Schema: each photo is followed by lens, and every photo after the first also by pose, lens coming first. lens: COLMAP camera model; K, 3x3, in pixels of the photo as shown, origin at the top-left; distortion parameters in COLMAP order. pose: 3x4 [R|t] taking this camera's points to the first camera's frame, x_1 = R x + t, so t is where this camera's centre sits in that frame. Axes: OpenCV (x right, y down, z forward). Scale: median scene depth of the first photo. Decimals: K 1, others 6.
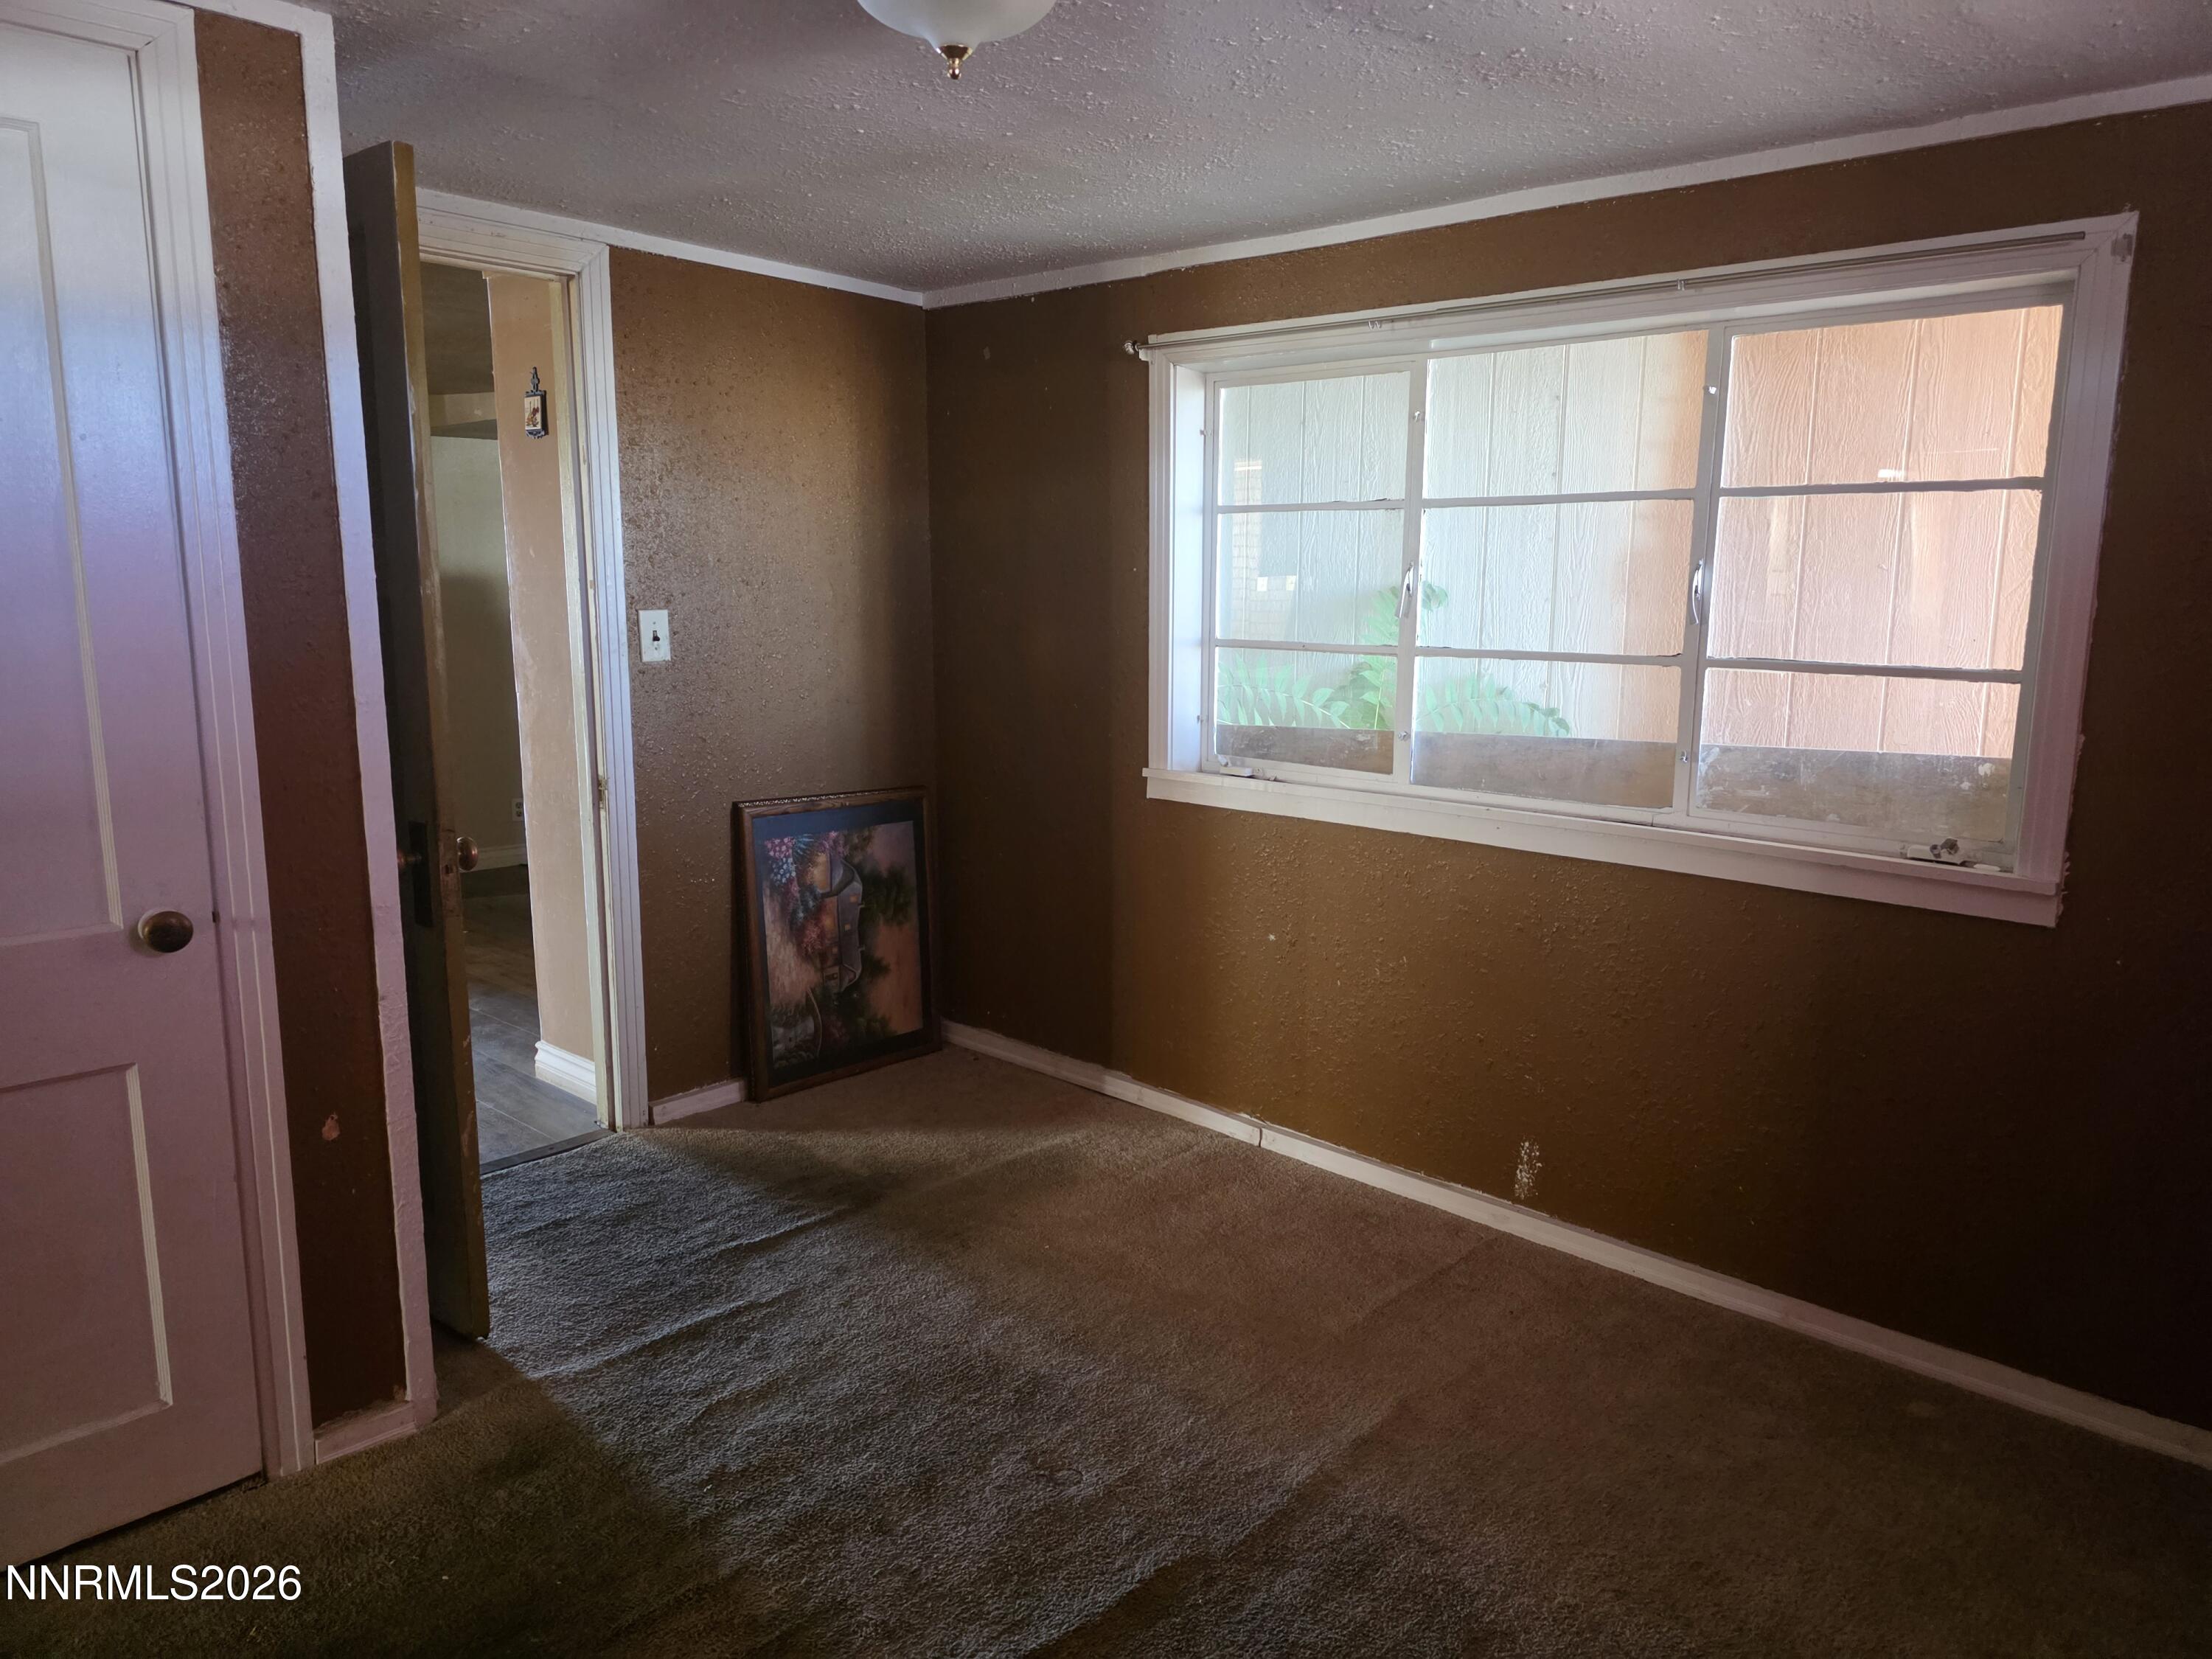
lens RADIAL K [[1503.0, 0, 1151.8], [0, 1503.0, 826.6], [0, 0, 1]] dist [-0.000995, 0.000300]
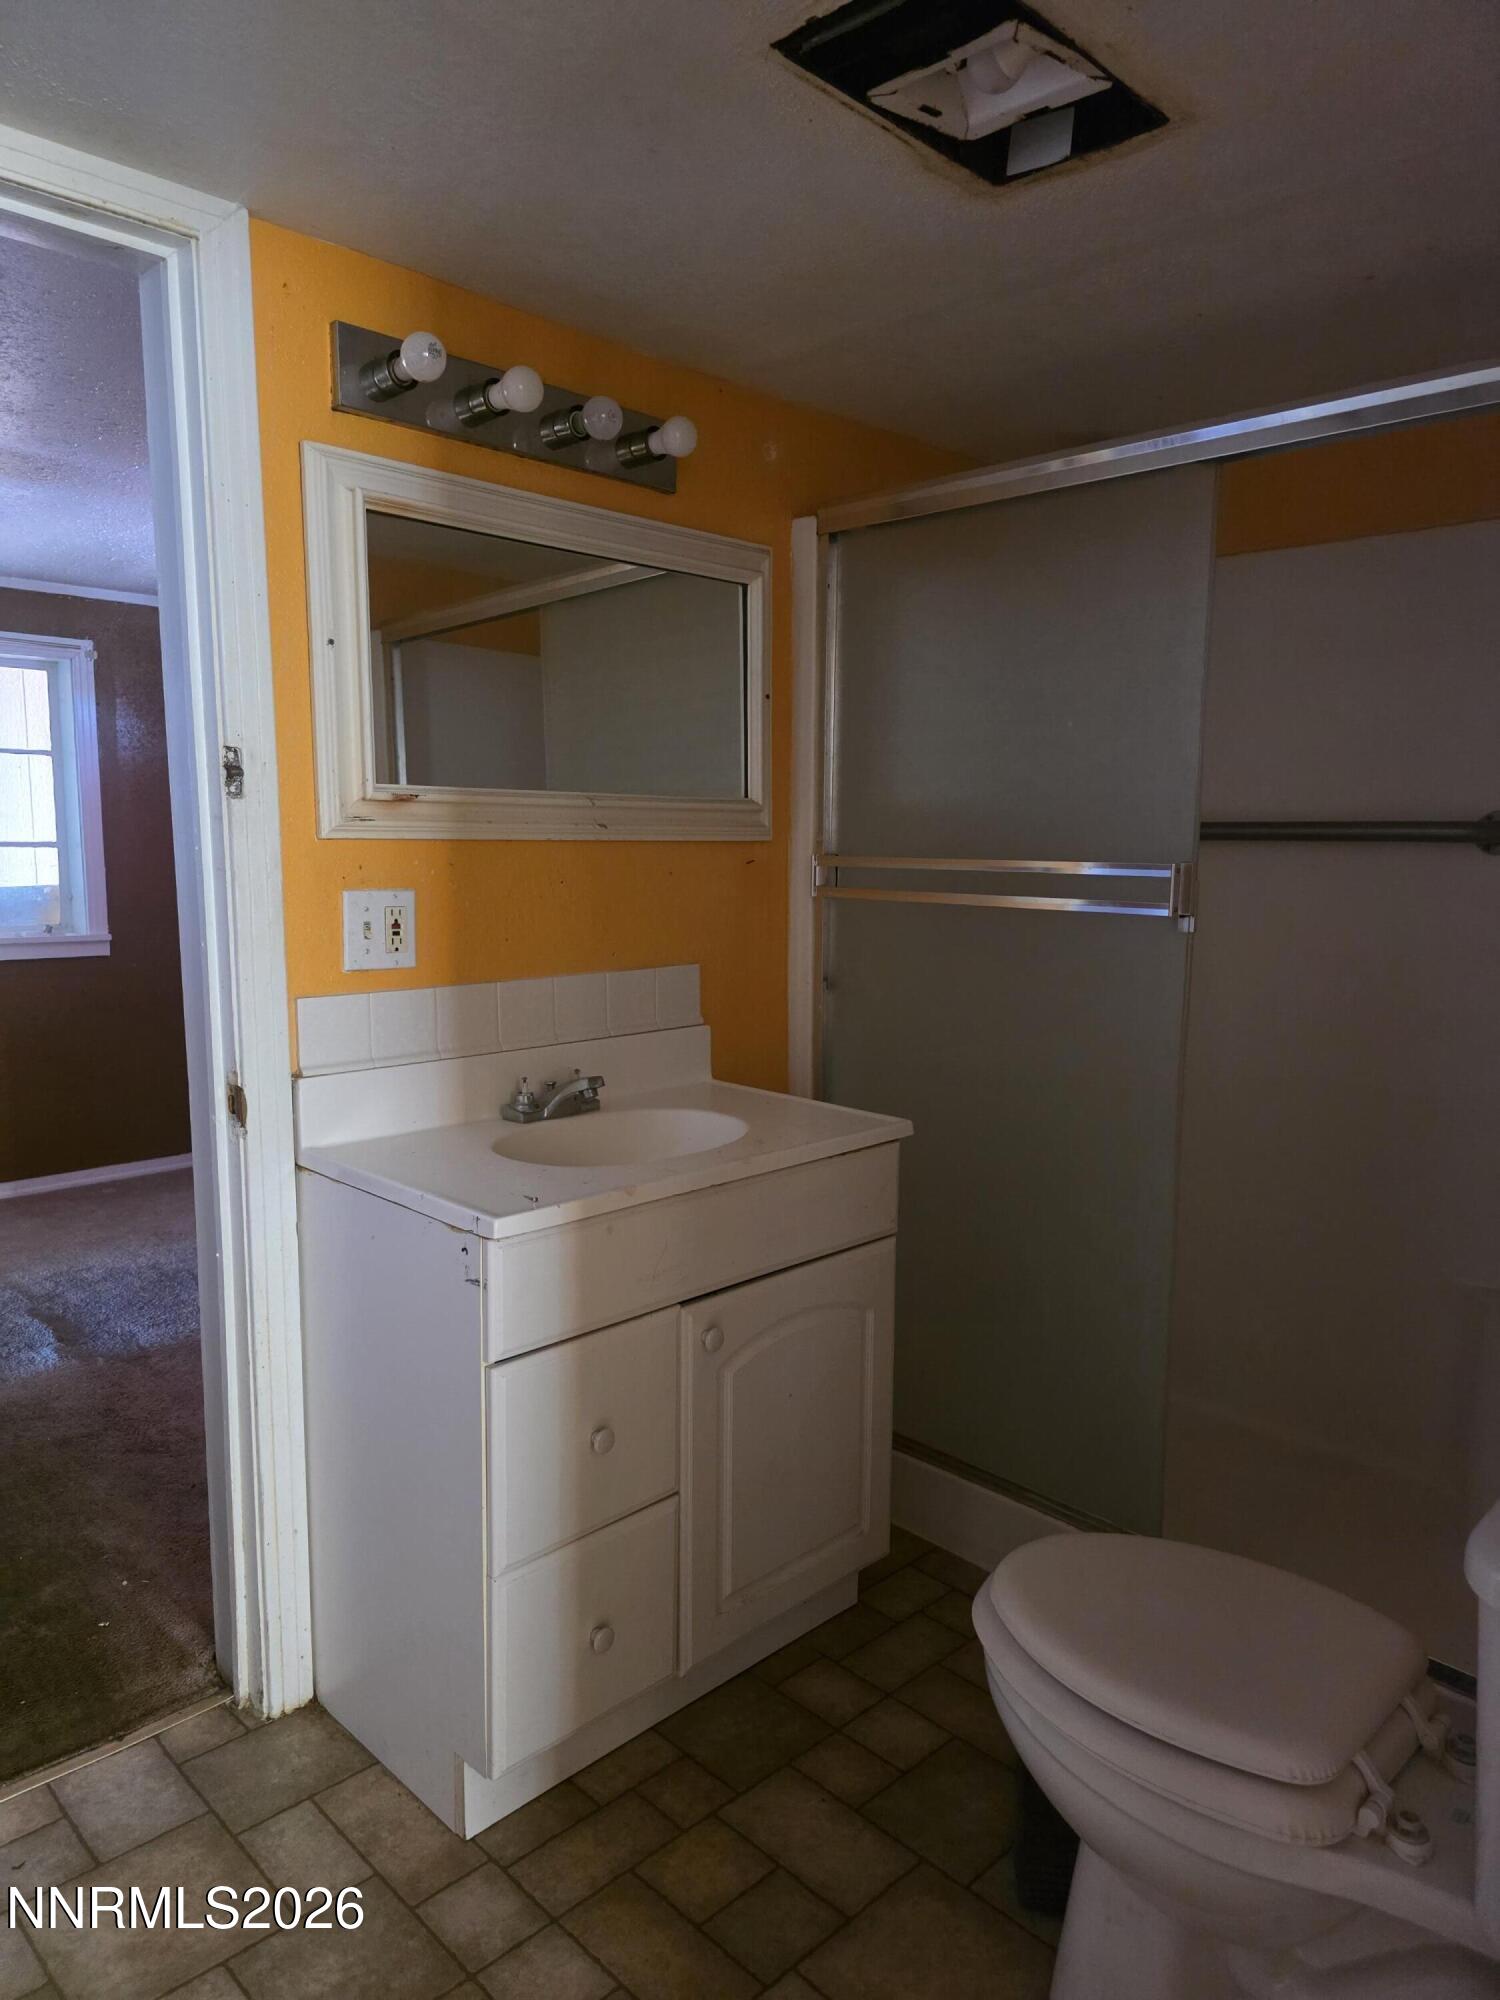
lens RADIAL K [[1348.2, 0, 743.5], [0, 1348.2, 1013.4], [0, 0, 1]] dist [0.095887, -0.094559]
pose [[0.057518, -0.151179, 0.986832, -1.336468], [0.157928, 0.977400, 0.140529, 0.014167], [-0.985774, 0.147766, 0.080093, -0.073907]]
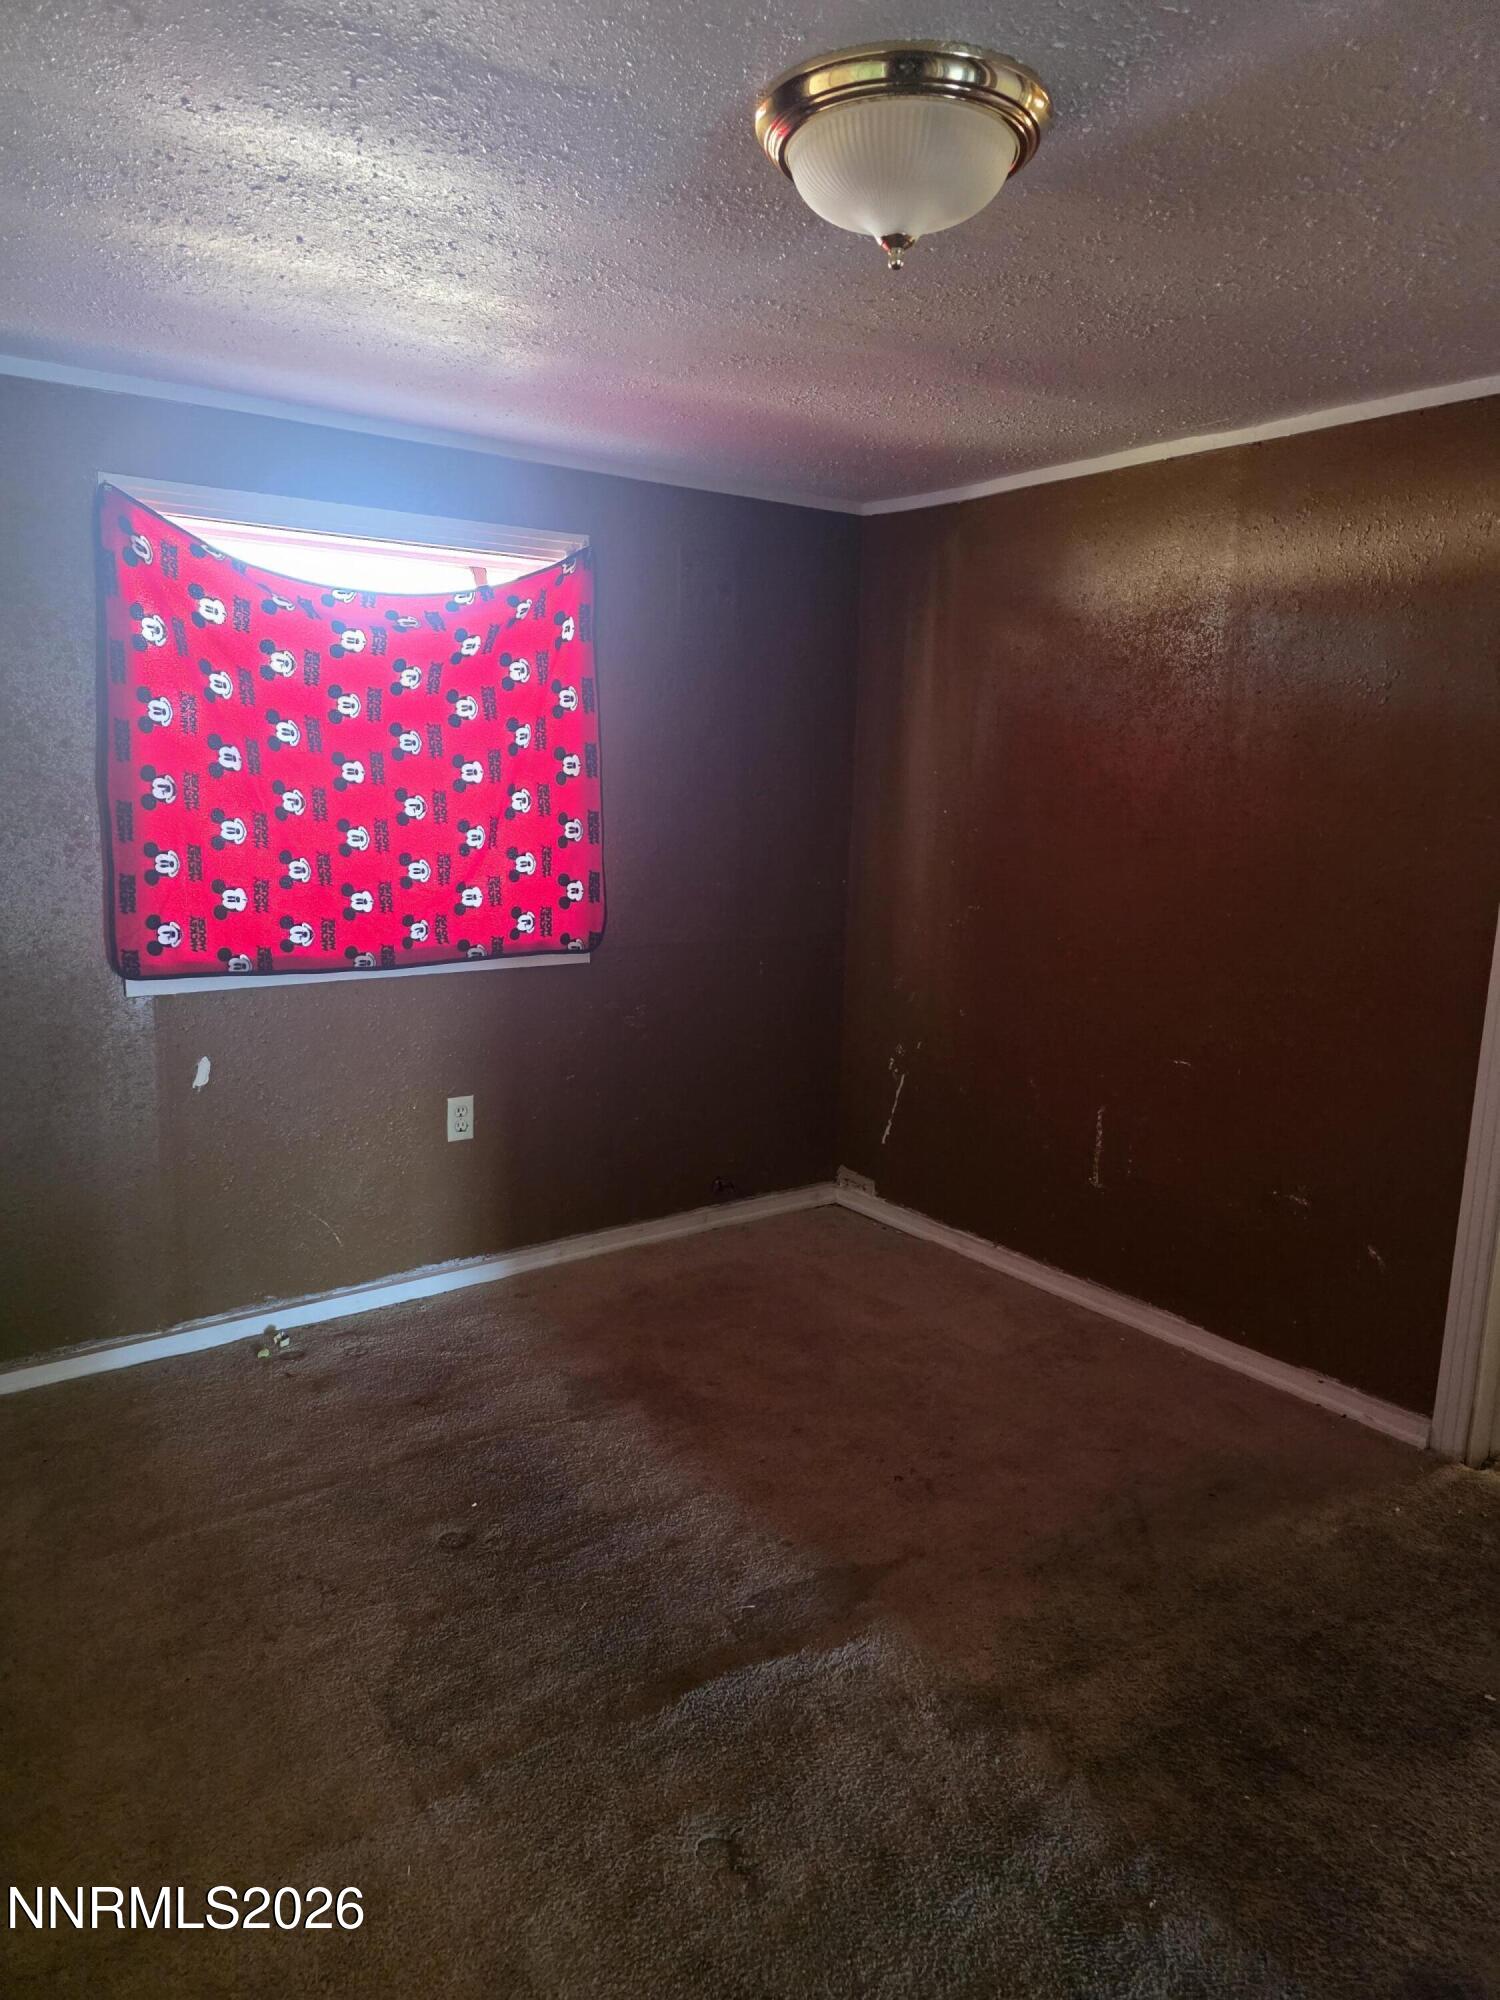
lens RADIAL K [[1334.7, 0, 722.8], [0, 1334.7, 998.6], [0, 0, 1]] dist [0.085853, -0.093203]
pose [[-0.976300, -0.069385, 0.204997, -0.166662], [0.001853, 0.944499, 0.328509, -0.236086], [-0.216413, 0.321103, -0.921986, 1.415253]]
